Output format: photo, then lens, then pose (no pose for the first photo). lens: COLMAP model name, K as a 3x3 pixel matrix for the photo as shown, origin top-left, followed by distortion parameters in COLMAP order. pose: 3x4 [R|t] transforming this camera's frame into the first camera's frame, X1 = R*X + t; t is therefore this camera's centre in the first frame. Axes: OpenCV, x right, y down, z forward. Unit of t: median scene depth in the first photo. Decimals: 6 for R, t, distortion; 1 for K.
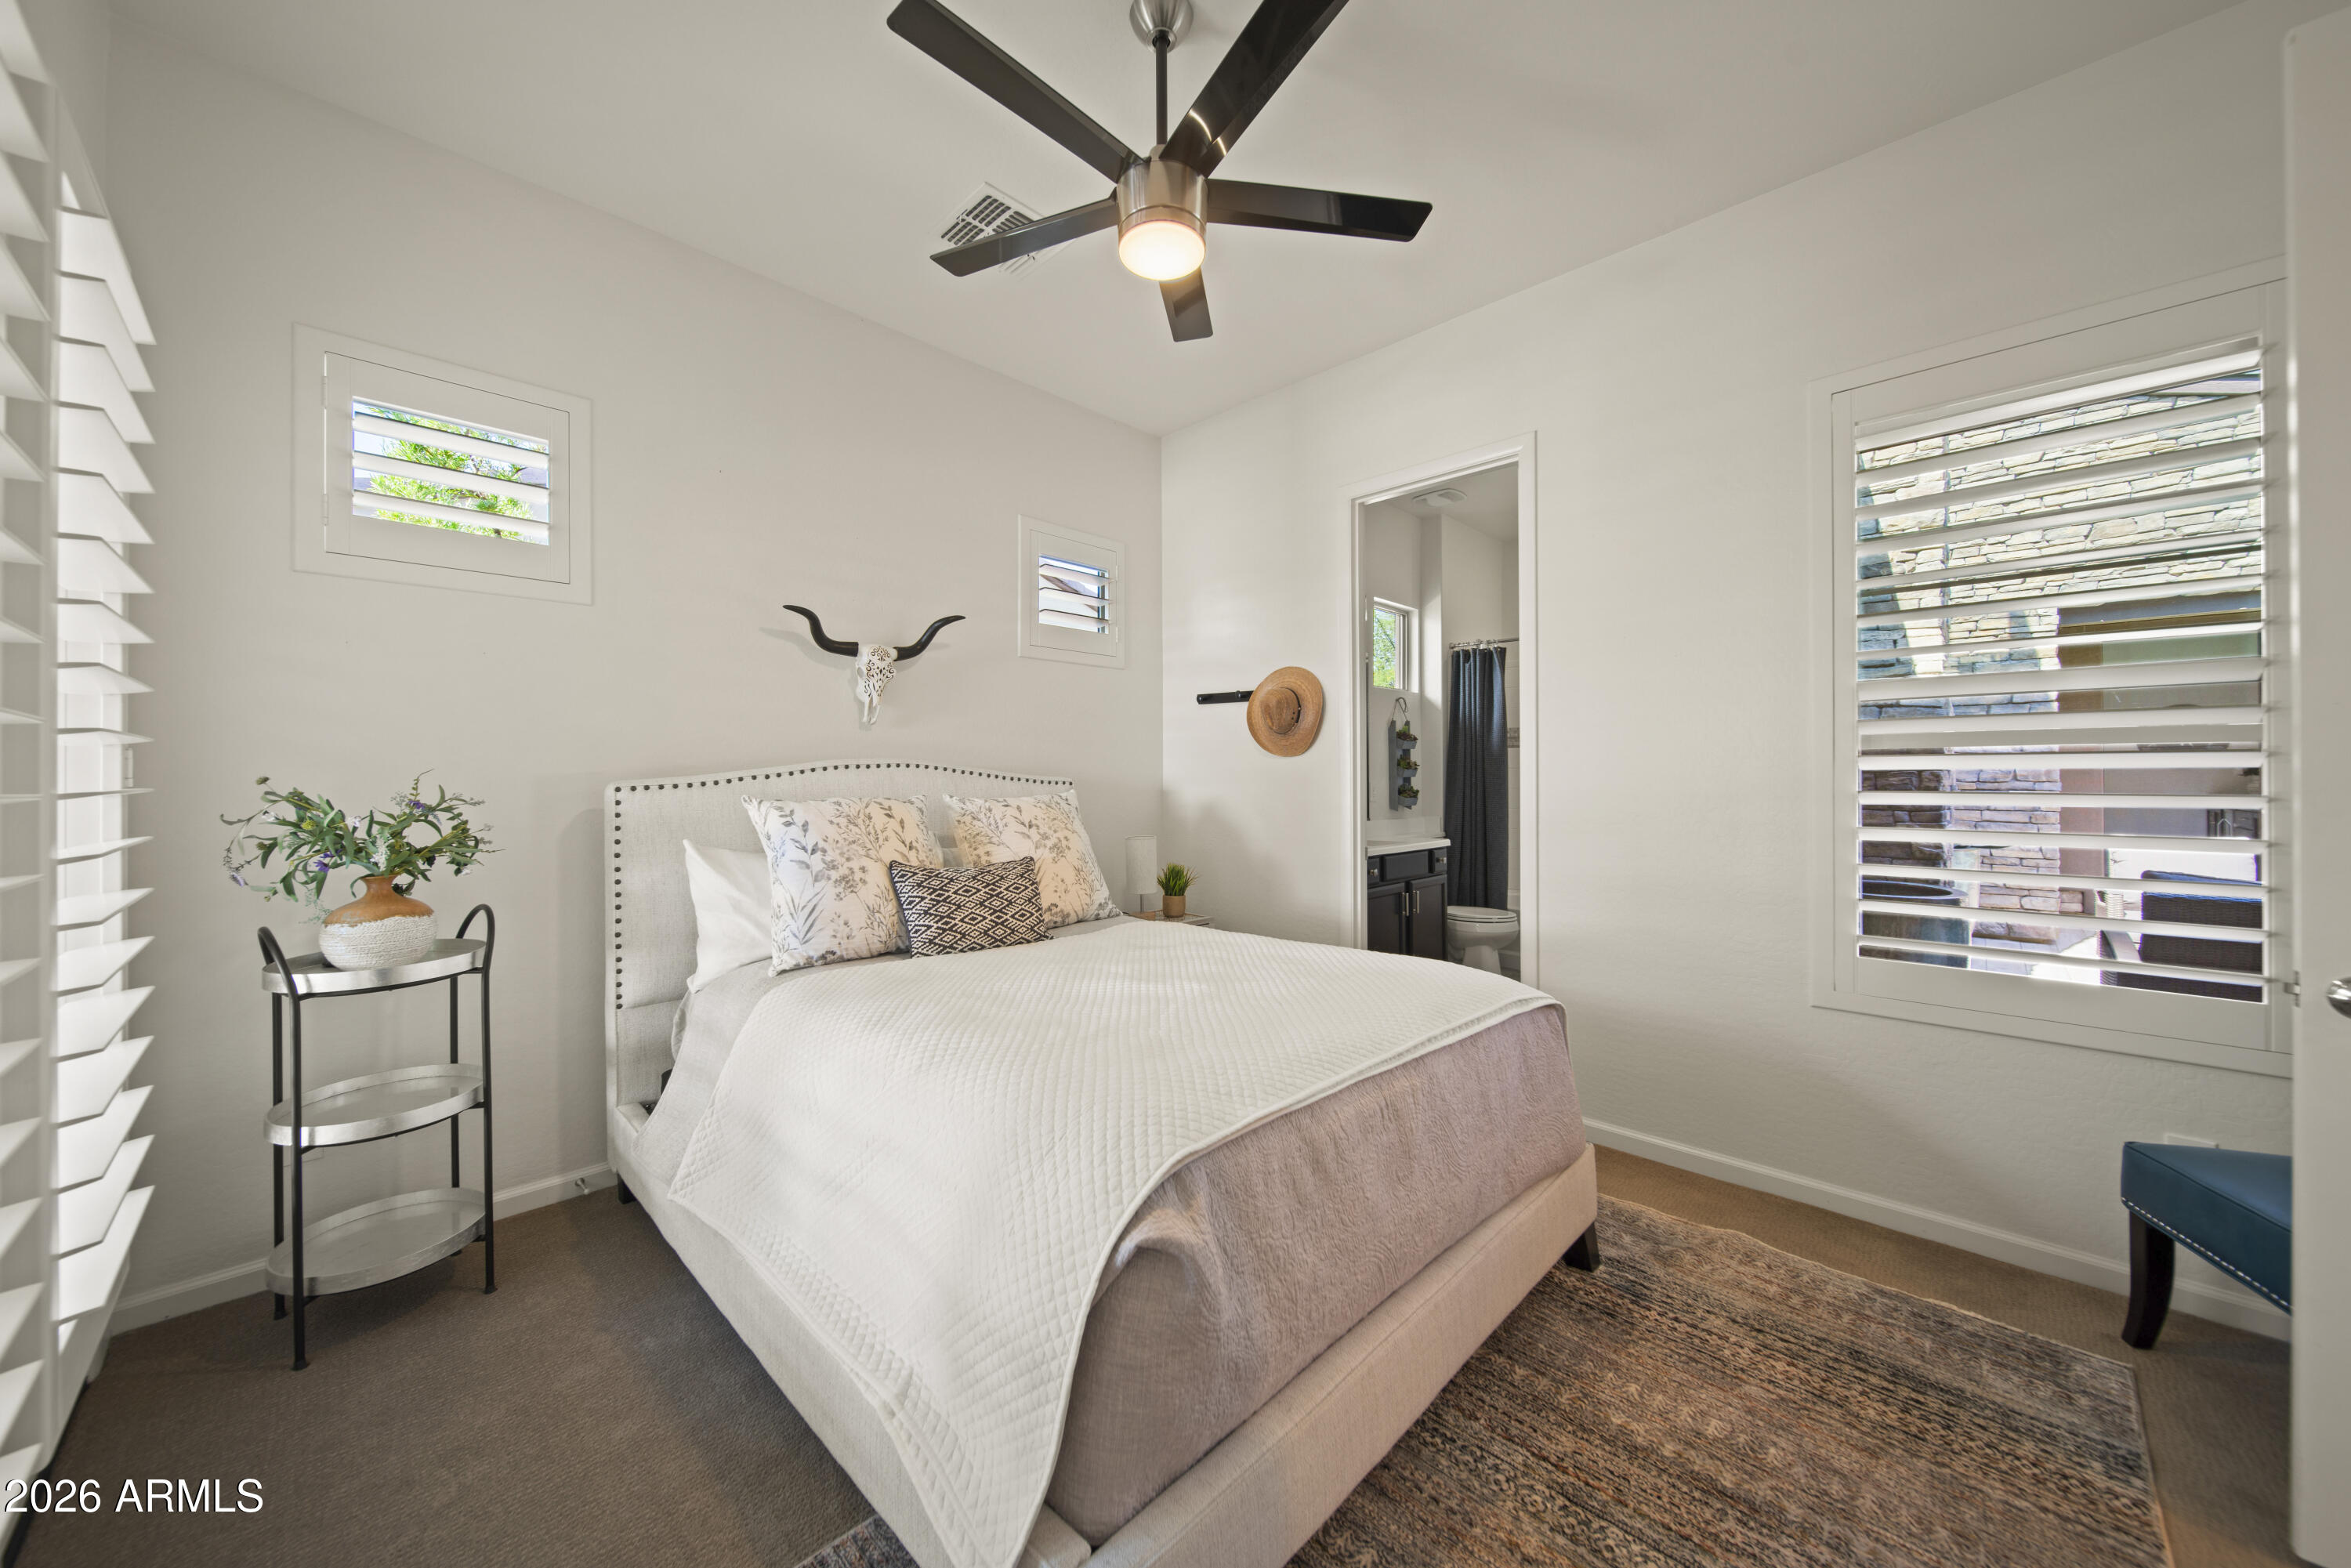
lens RADIAL K [[839.7, 0, 1175.5], [0, 839.7, 784.0], [0, 0, 1]] dist [-0.011065, -0.000078]
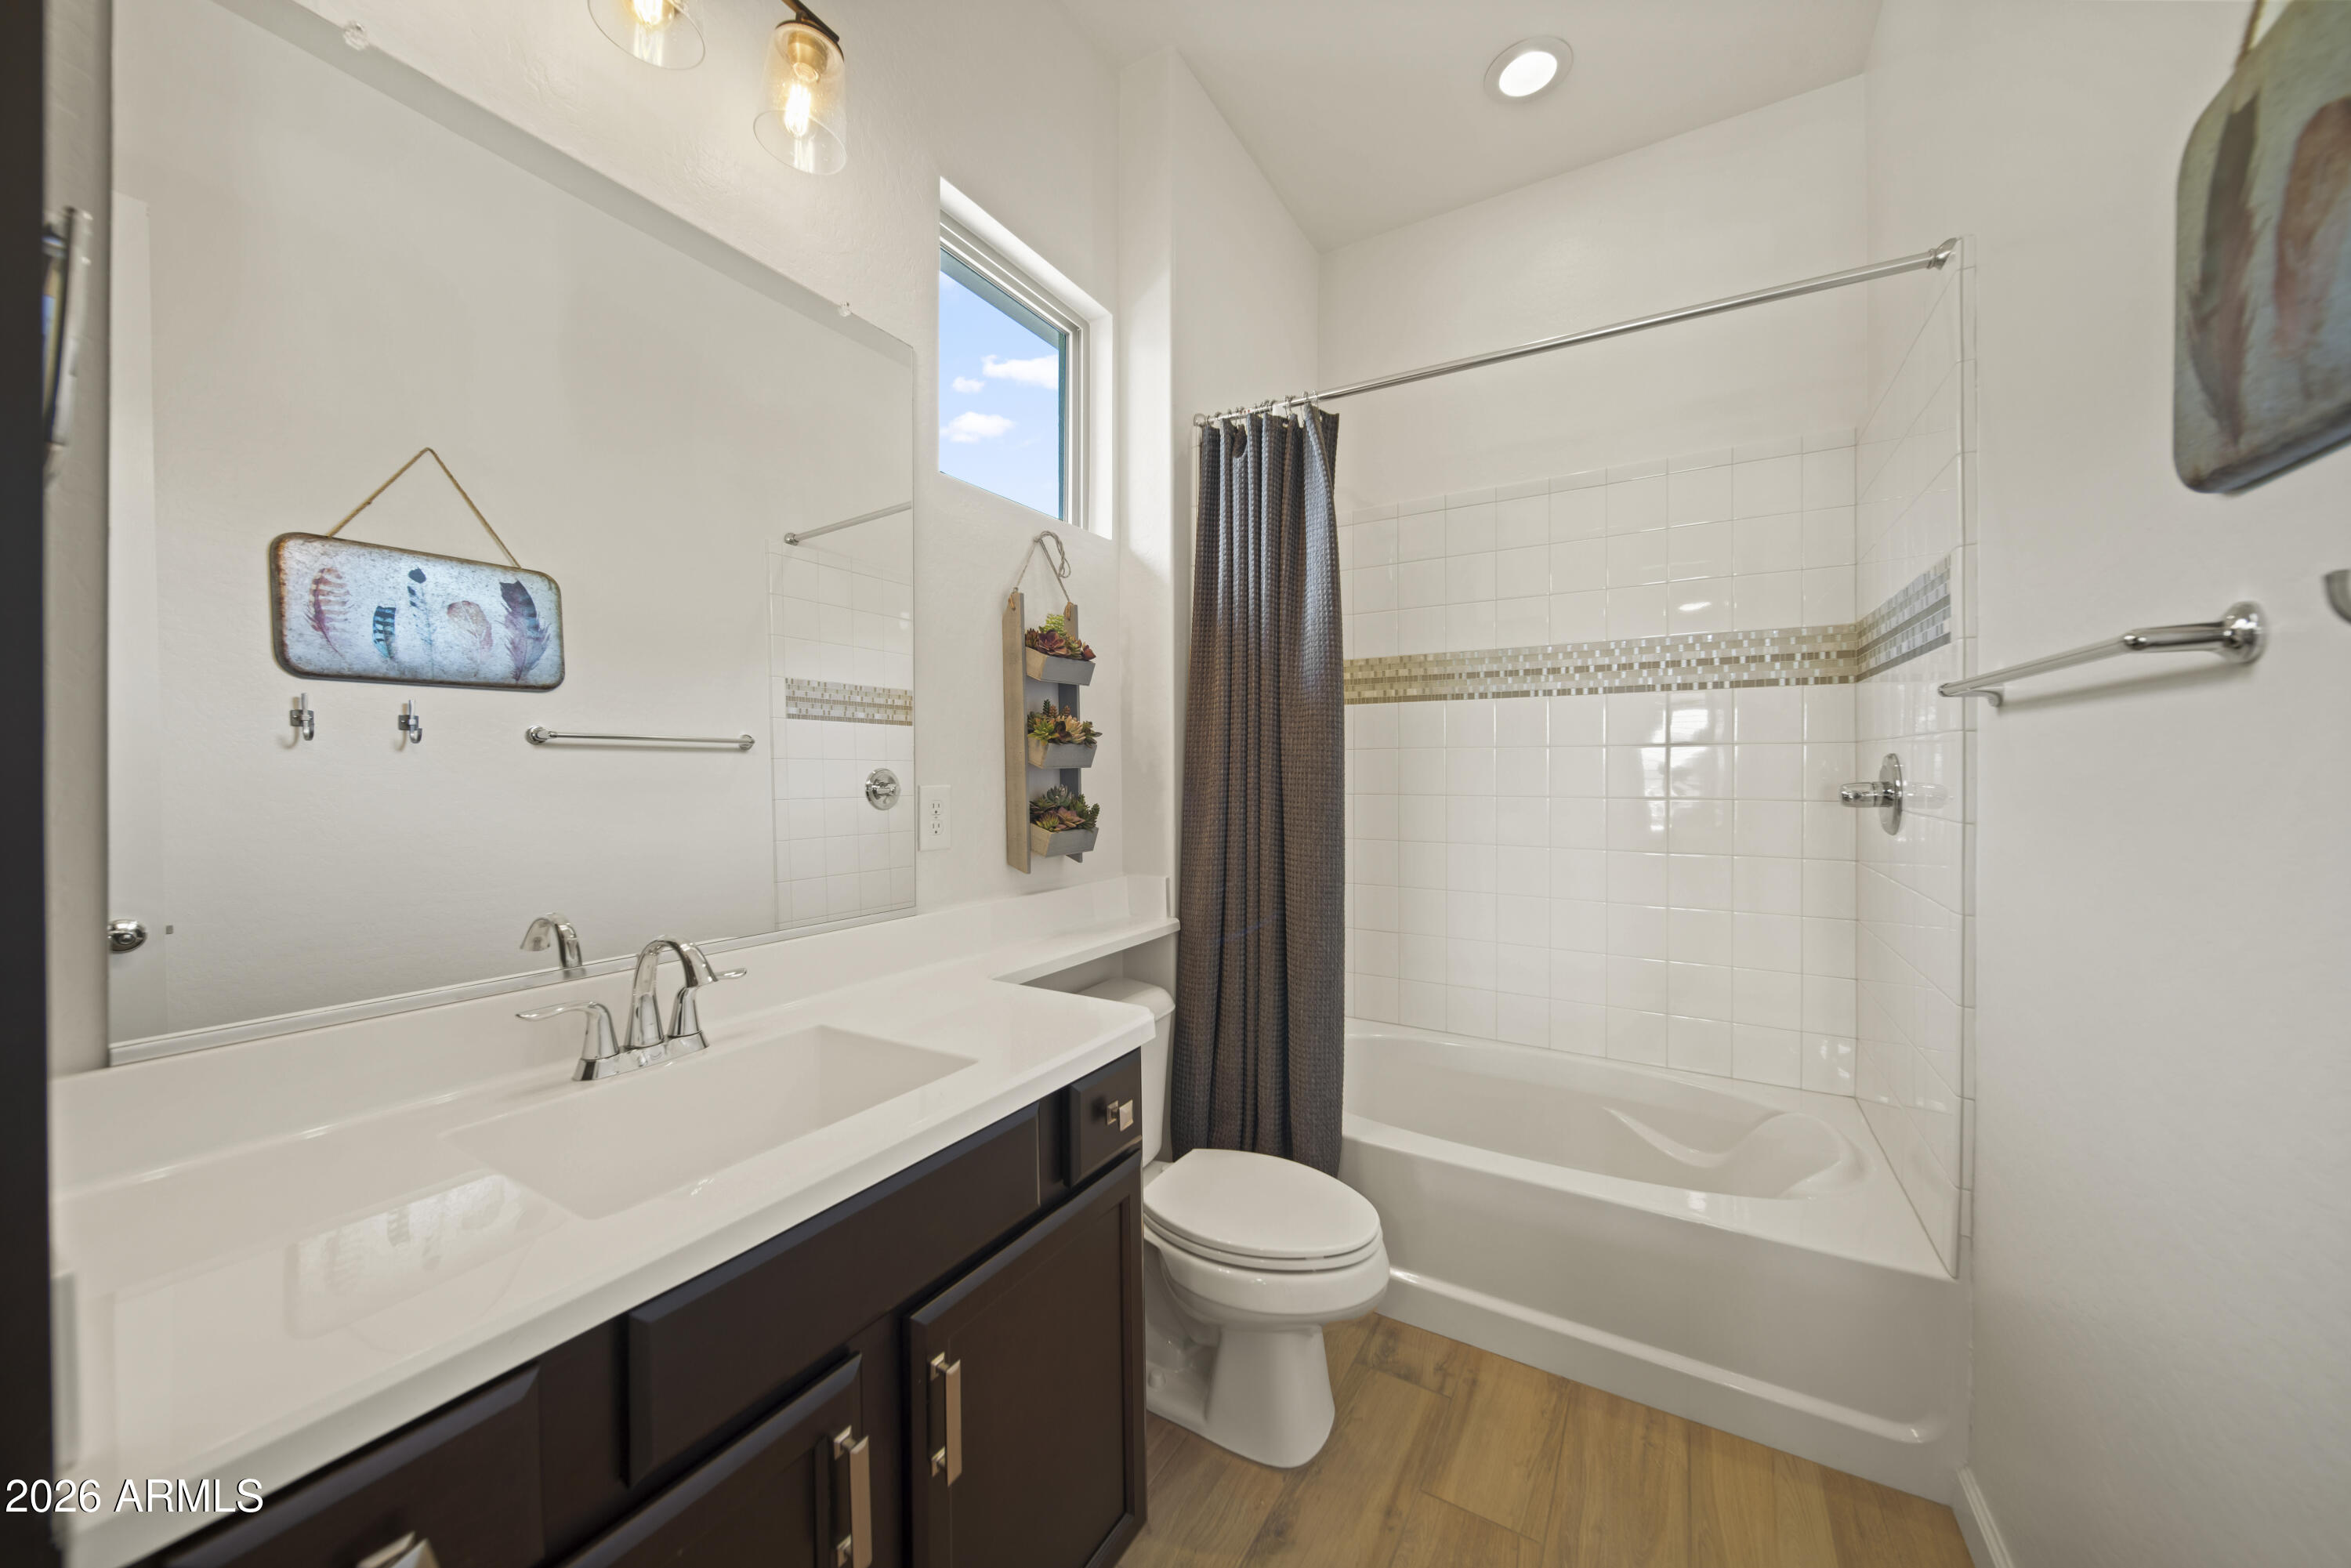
lens RADIAL K [[839.7, 0, 1175.5], [0, 839.7, 784.0], [0, 0, 1]] dist [-0.011065, -0.000078]
pose [[0.970808, 0.000766, 0.239857, 0.236876], [-0.002861, 0.999961, 0.008385, -0.004201], [-0.239841, -0.008827, 0.970772, 0.657047]]
